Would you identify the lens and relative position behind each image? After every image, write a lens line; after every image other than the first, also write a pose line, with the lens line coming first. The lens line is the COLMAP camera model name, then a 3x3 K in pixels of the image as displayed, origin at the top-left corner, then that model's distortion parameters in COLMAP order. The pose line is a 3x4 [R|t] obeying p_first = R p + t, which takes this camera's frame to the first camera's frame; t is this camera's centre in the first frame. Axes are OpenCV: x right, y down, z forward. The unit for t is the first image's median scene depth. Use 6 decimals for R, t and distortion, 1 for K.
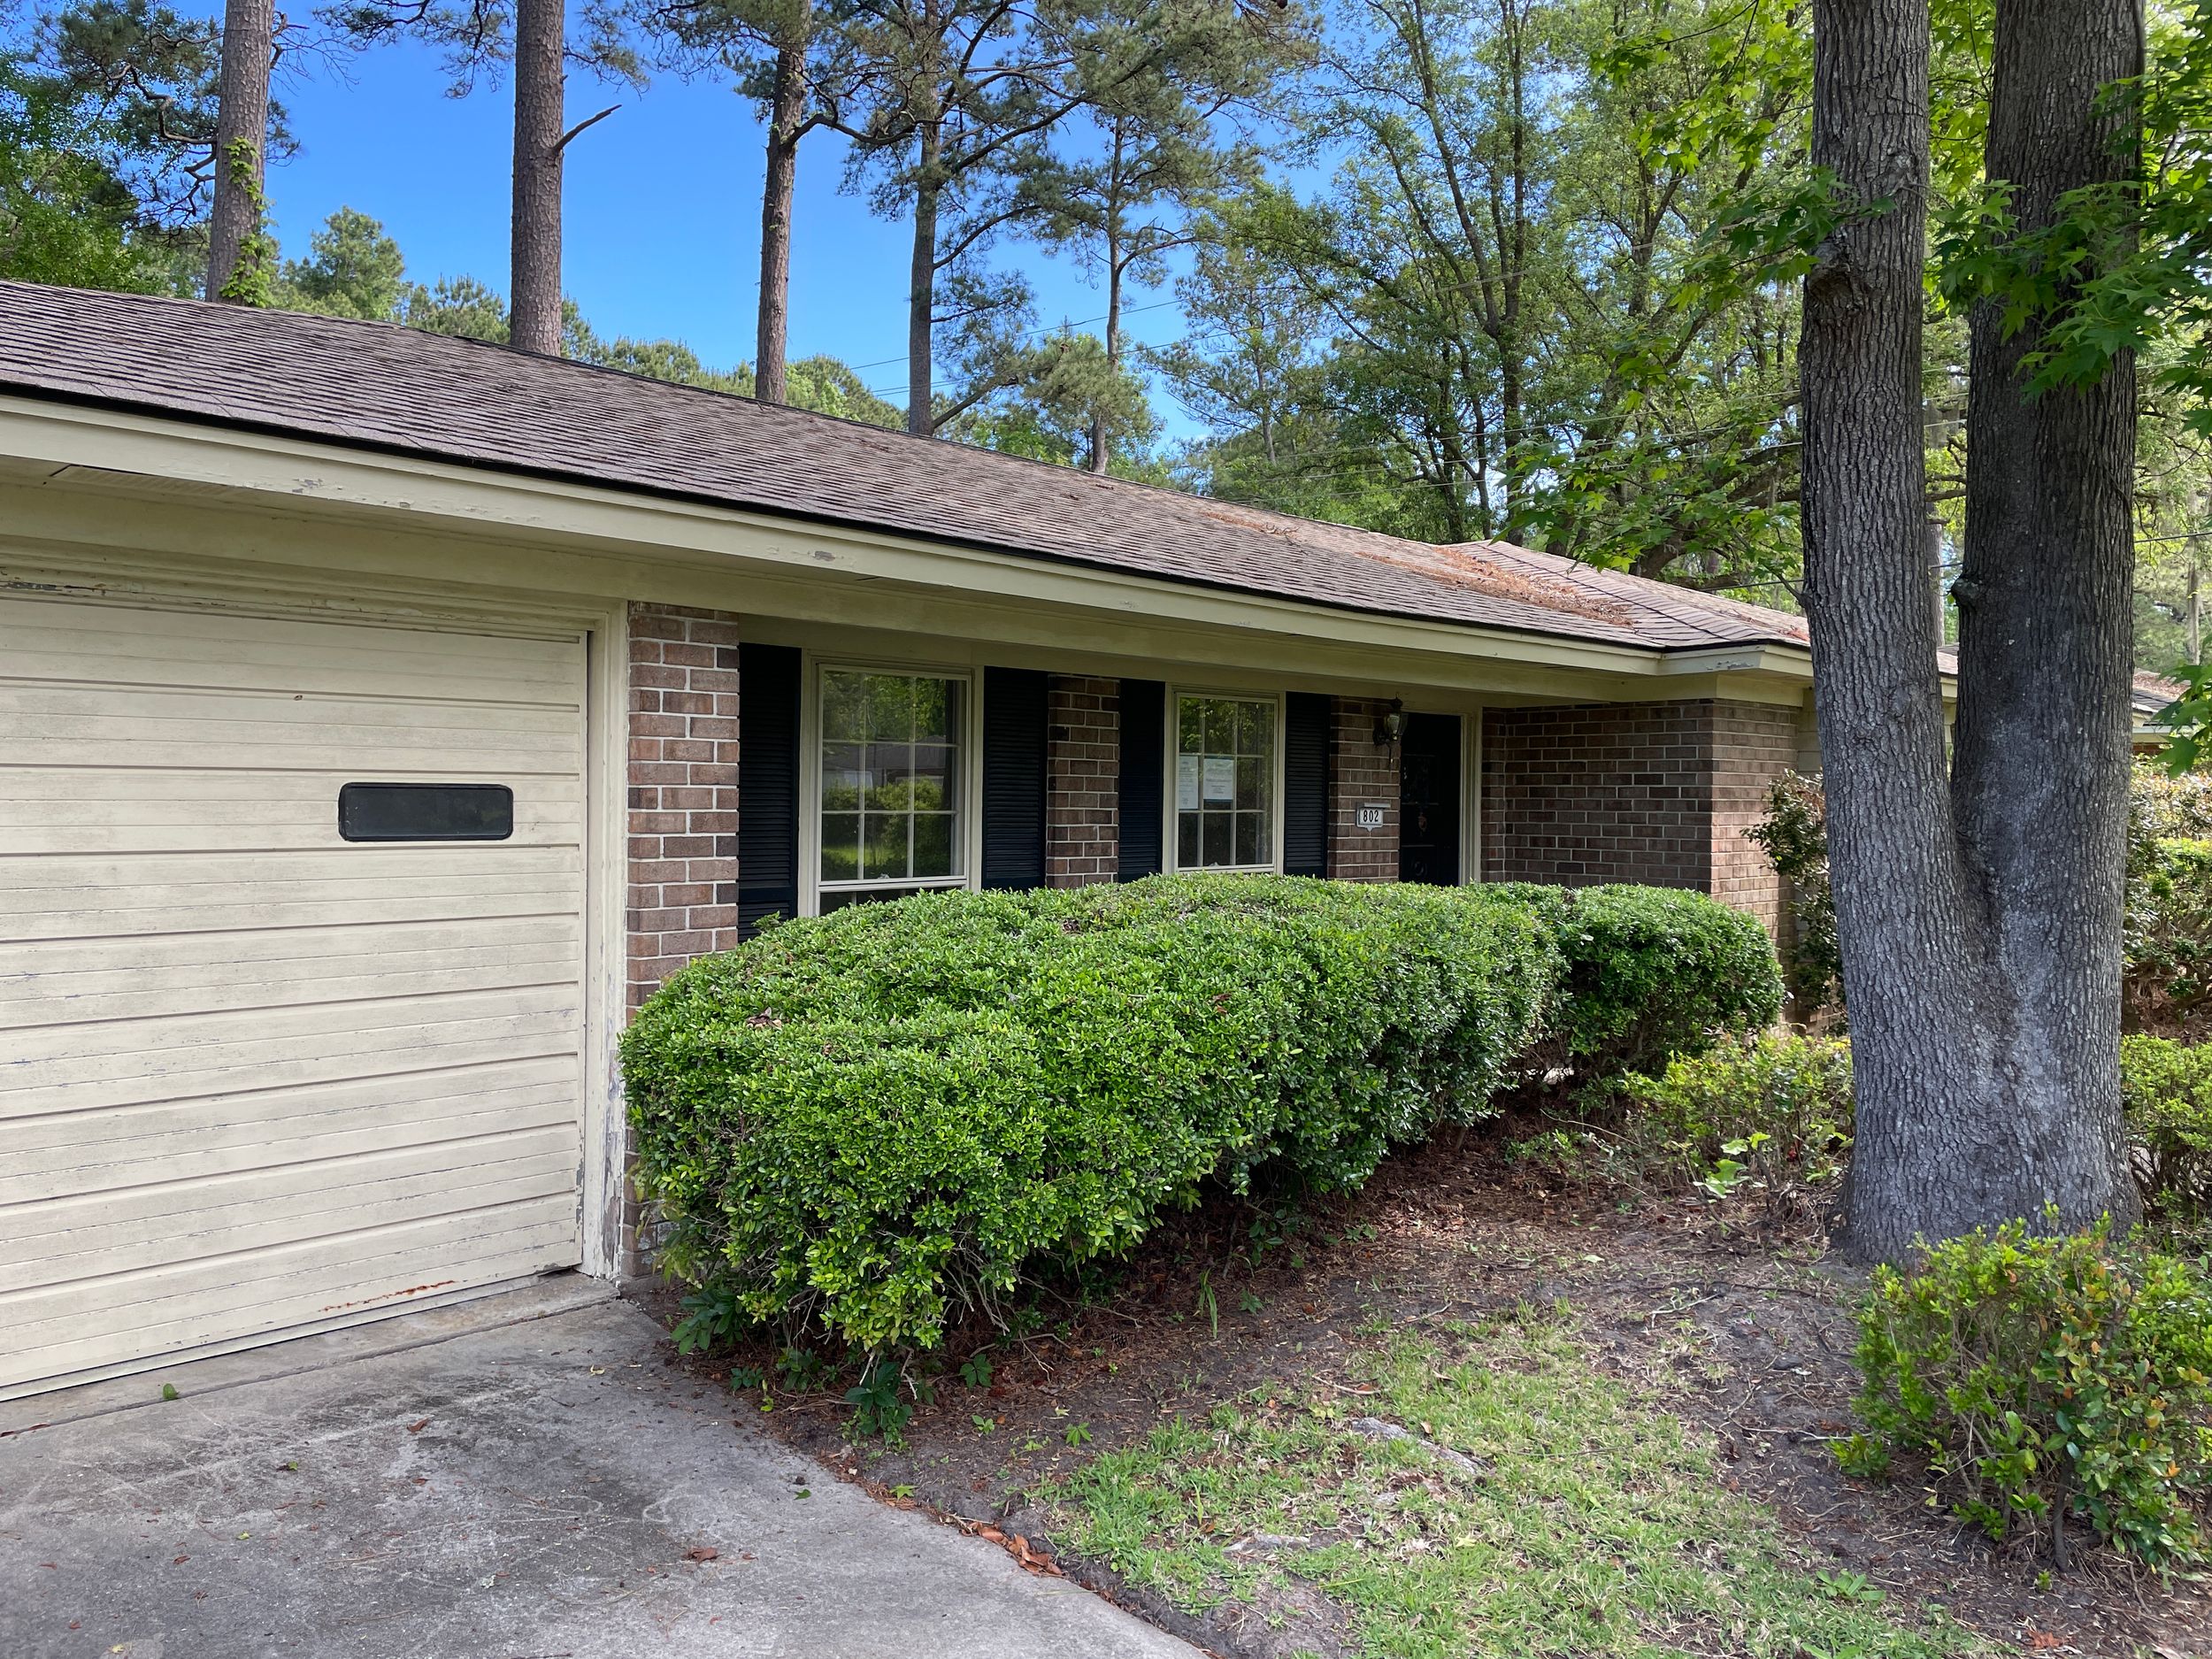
lens RADIAL K [[1661.7, 0, 1109.4], [0, 1661.7, 822.2], [0, 0, 1]] dist [0.079717, 0.000378]
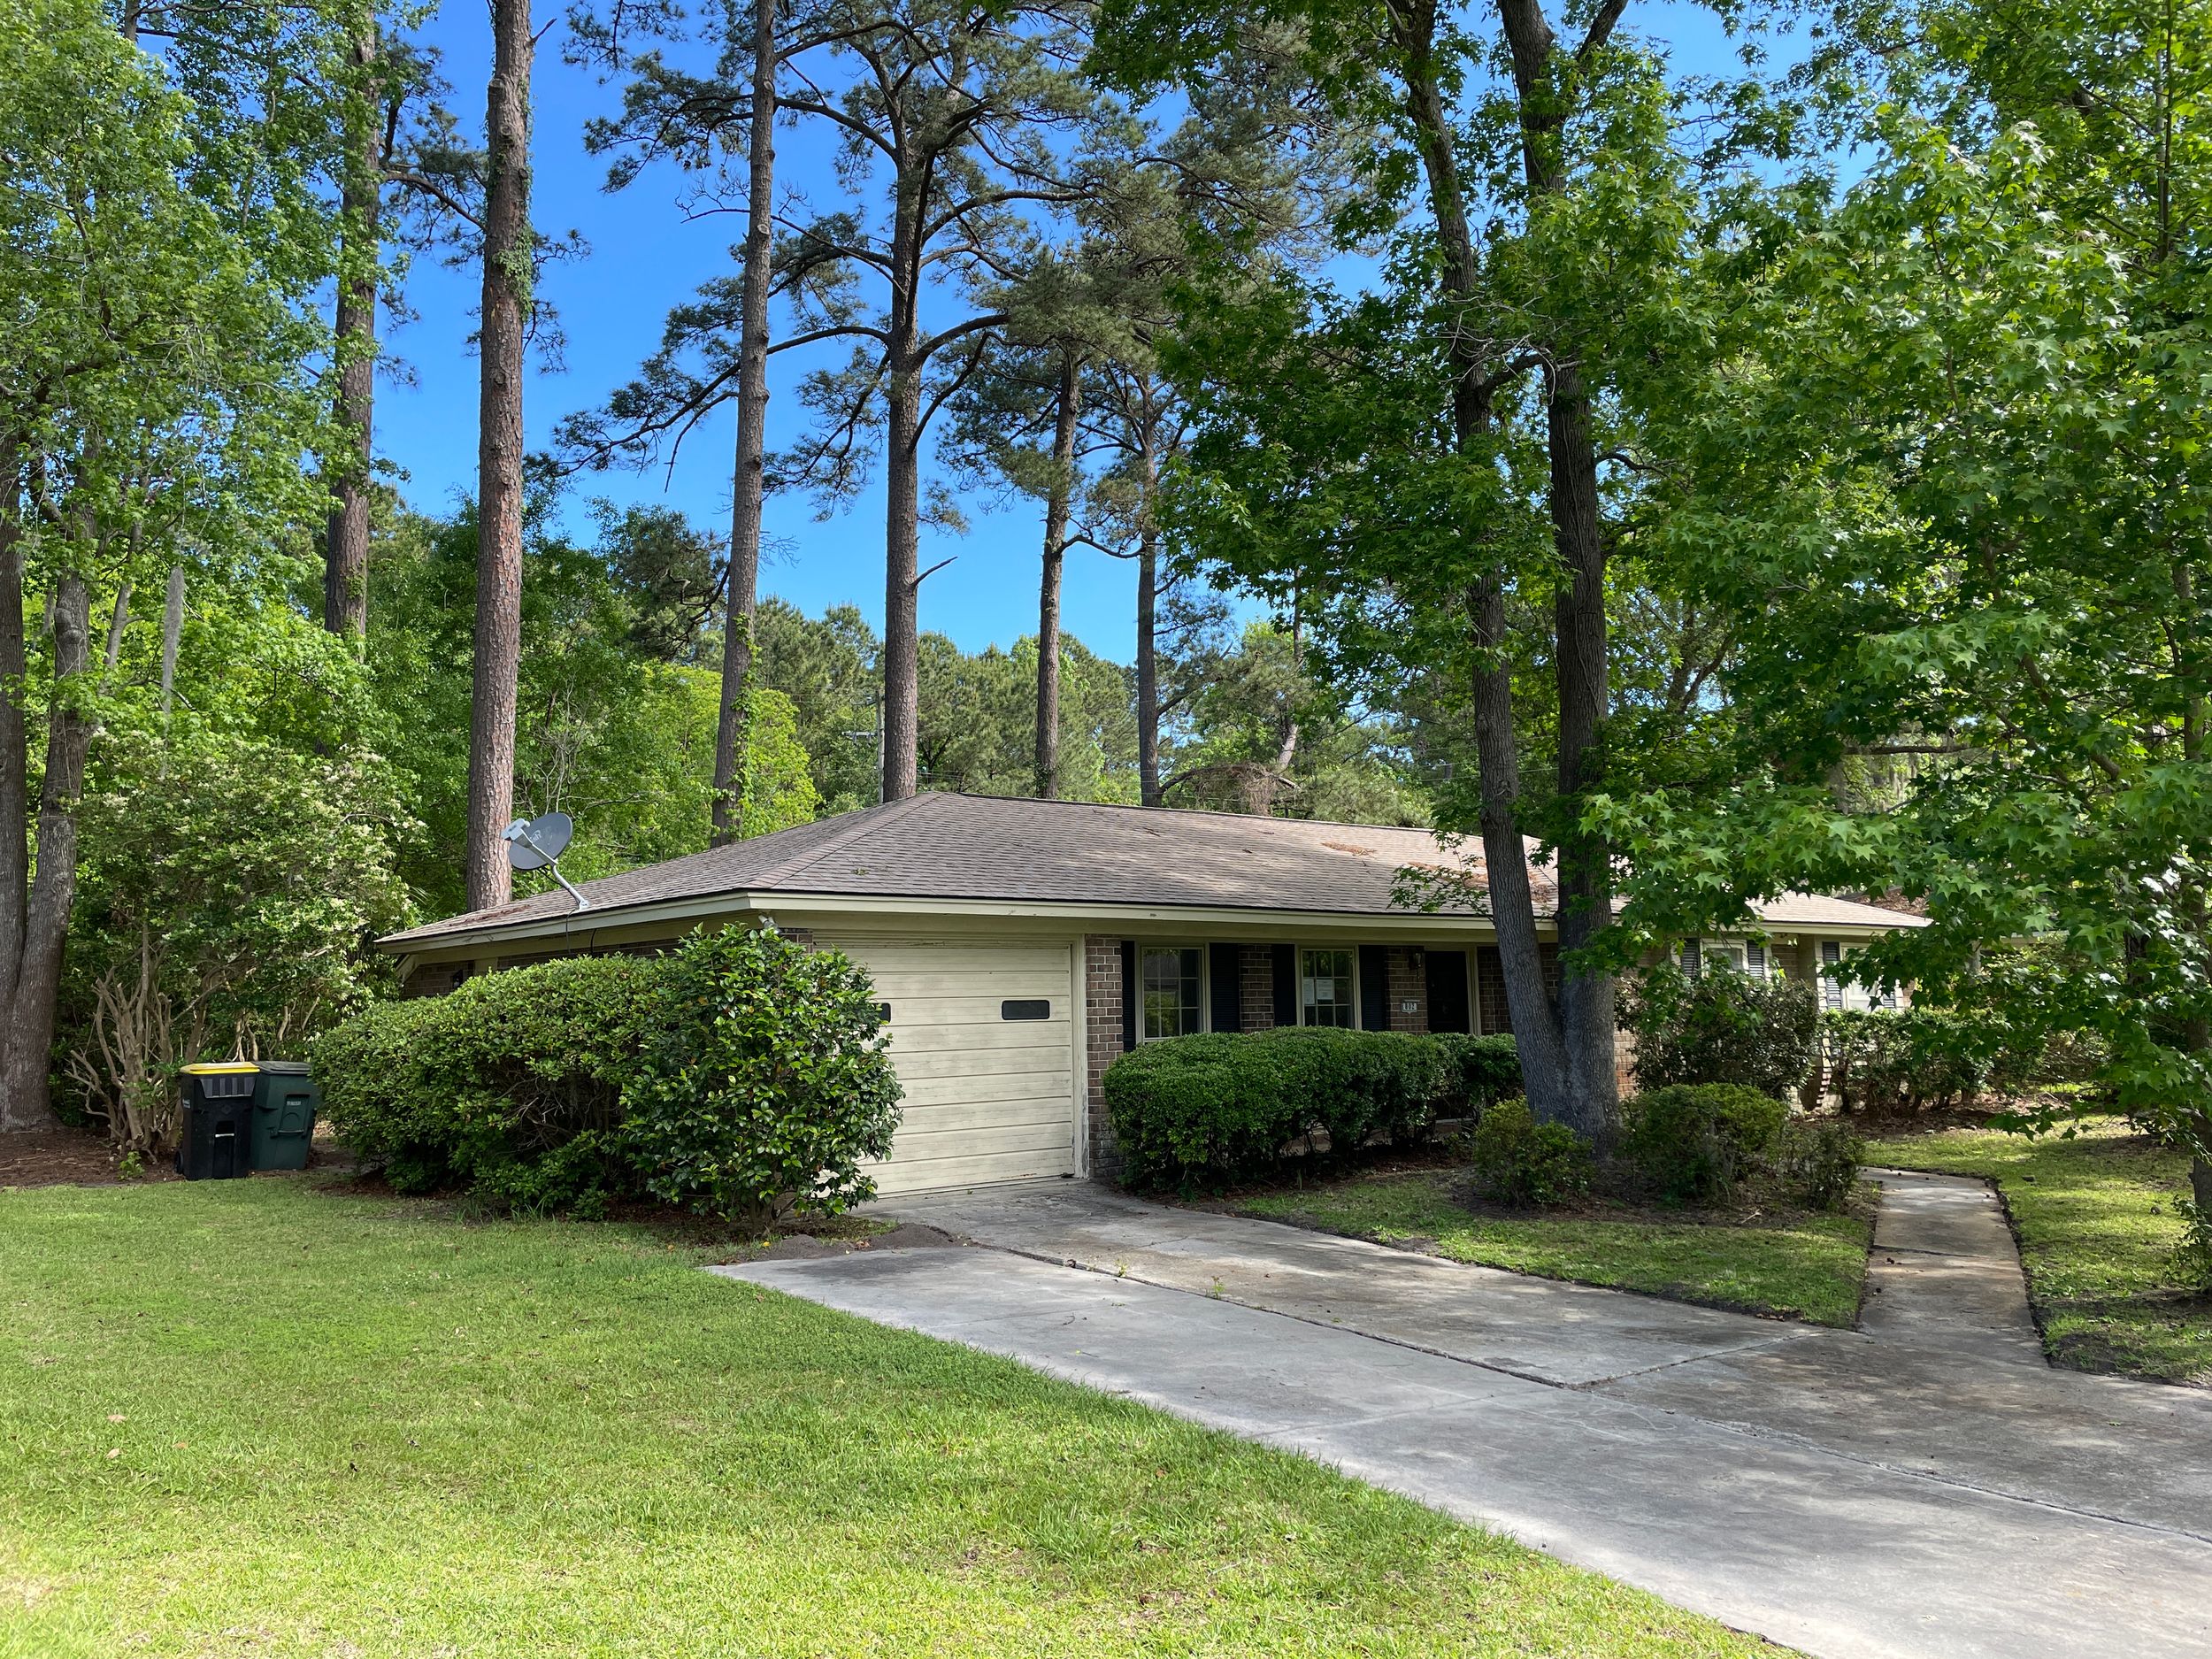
lens RADIAL K [[1661.7, 0, 1099.0], [0, 1661.7, 827.4], [0, 0, 1]] dist [0.079717, 0.000378]
pose [[0.989879, -0.045759, -0.134338, 0.098677], [0.028954, 0.991799, -0.124487, 0.032967], [0.138932, 0.119338, 0.983085, -1.433540]]
